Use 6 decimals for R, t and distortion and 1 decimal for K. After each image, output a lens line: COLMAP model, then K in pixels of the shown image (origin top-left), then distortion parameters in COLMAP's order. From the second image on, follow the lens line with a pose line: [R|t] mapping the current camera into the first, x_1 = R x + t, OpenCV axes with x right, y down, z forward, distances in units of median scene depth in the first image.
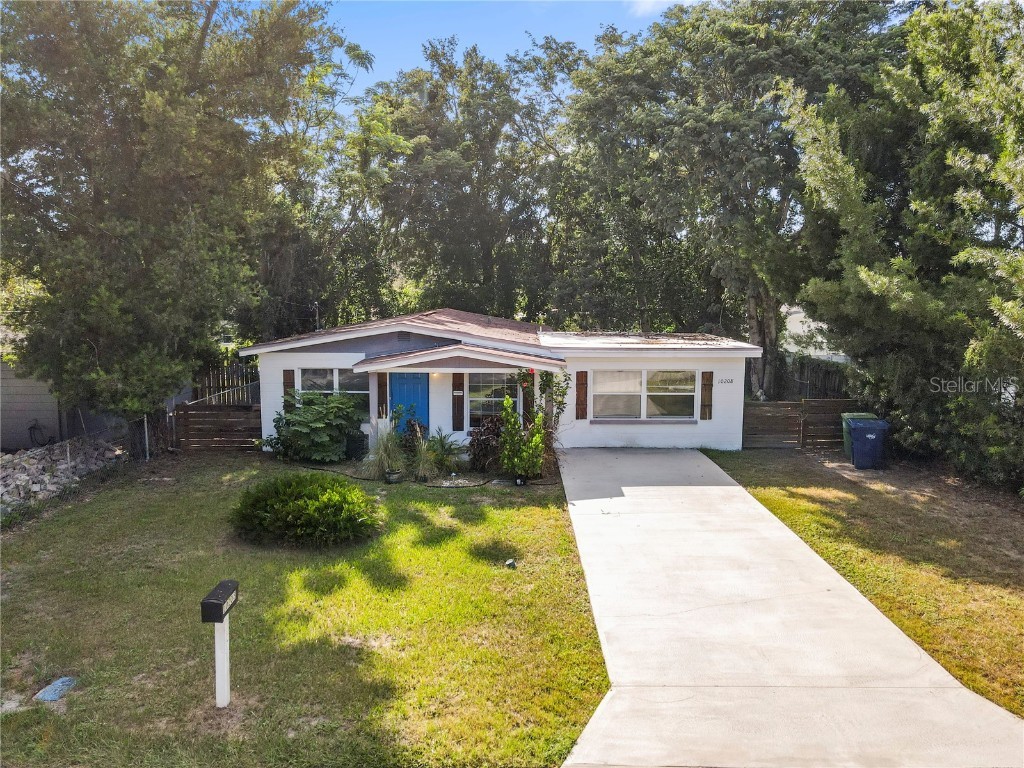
lens RADIAL K [[752.8, 0, 515.6], [0, 752.8, 380.0], [0, 0, 1]] dist [0.010213, 0.002615]
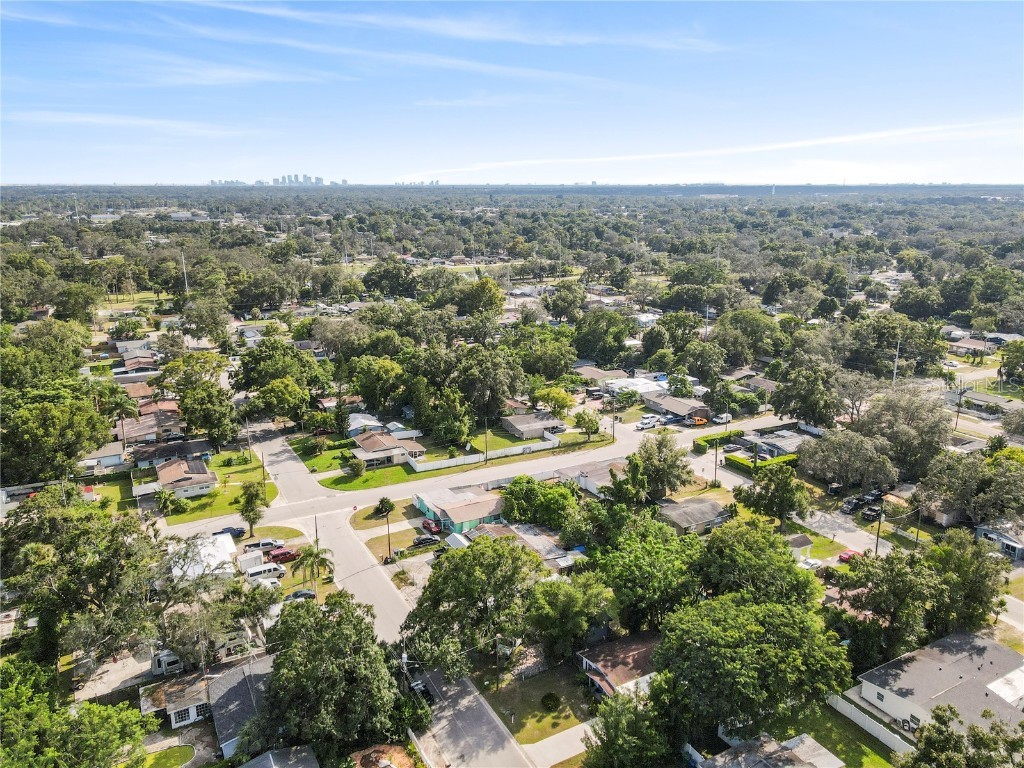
lens RADIAL K [[752.8, 0, 515.6], [0, 752.8, 380.0], [0, 0, 1]] dist [0.010213, 0.002615]
pose [[0.488275, 0.218494, -0.844895, 3.978449], [-0.097945, 0.975754, 0.195731, -3.358842], [0.867176, -0.012817, 0.497837, -2.230659]]
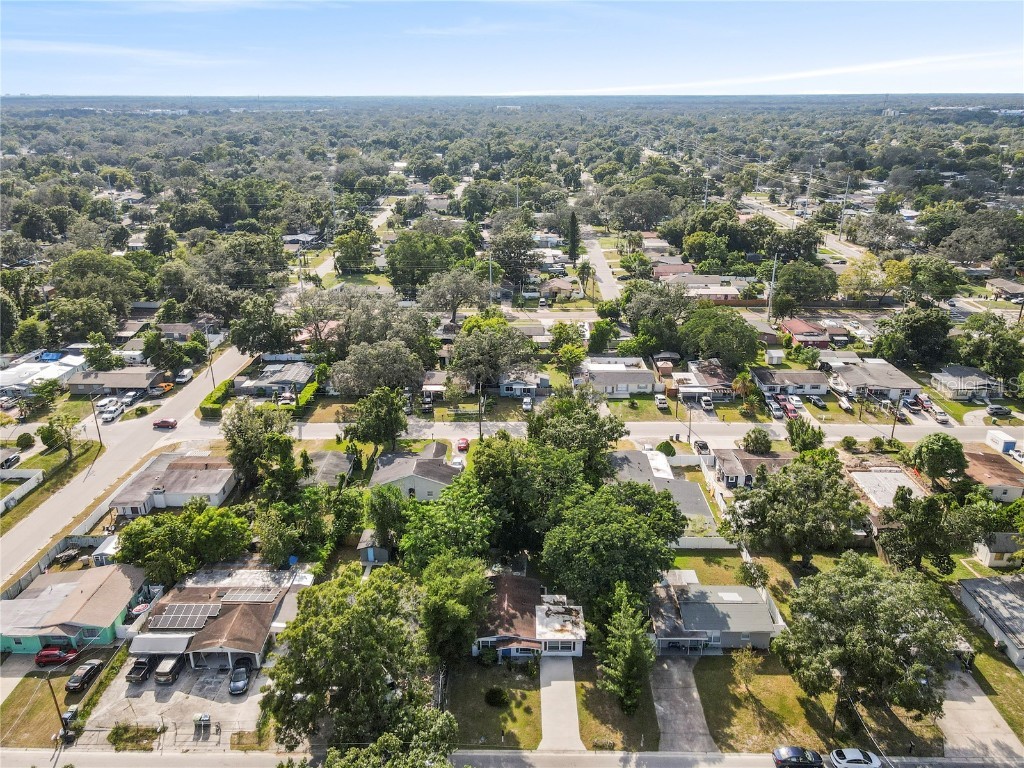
lens RADIAL K [[752.8, 0, 515.6], [0, 752.8, 380.0], [0, 0, 1]] dist [0.010213, 0.002615]
pose [[0.999974, -0.003683, -0.006134, -0.067340], [0.005089, 0.968738, 0.248035, -3.241220], [0.005029, -0.248060, 0.968732, -3.620447]]
